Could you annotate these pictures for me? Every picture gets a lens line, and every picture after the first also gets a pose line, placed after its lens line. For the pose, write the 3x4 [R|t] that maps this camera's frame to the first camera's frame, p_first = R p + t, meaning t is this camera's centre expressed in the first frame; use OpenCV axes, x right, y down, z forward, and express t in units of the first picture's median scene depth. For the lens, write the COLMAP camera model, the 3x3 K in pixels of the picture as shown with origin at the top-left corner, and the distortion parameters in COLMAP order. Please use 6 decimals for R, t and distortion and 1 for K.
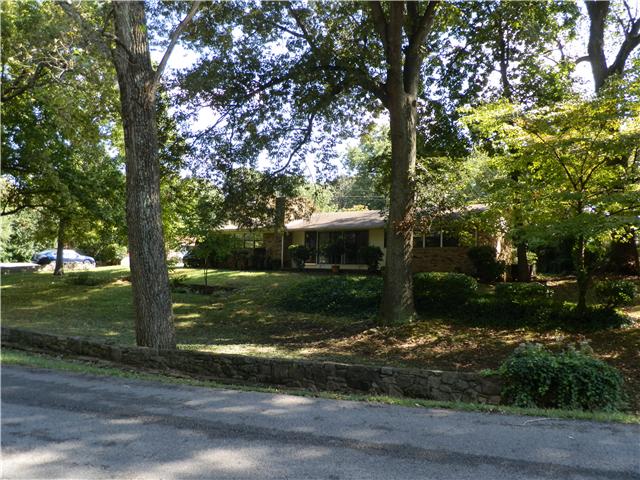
lens RADIAL K [[547.7, 0, 320.0], [0, 547.7, 240.0], [0, 0, 1]] dist [-0.005781, 0.000294]
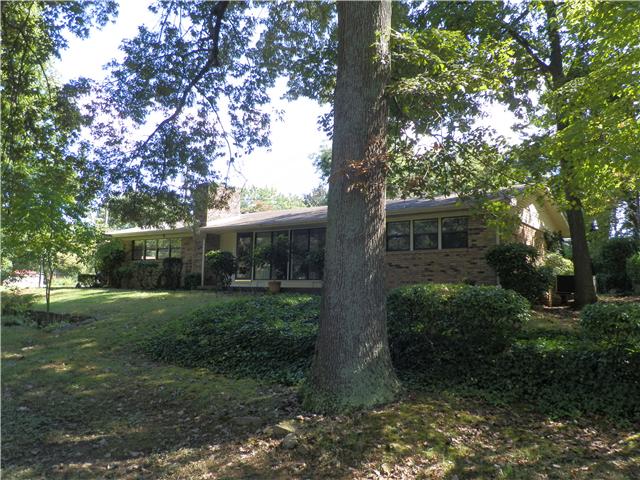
lens RADIAL K [[547.7, 0, 320.0], [0, 547.7, 240.0], [0, 0, 1]] dist [-0.005781, 0.000294]
pose [[0.999755, -0.002293, 0.022005, 0.075345], [0.003364, 0.998804, -0.048788, 0.033223], [-0.021867, 0.048850, 0.998567, 0.398954]]
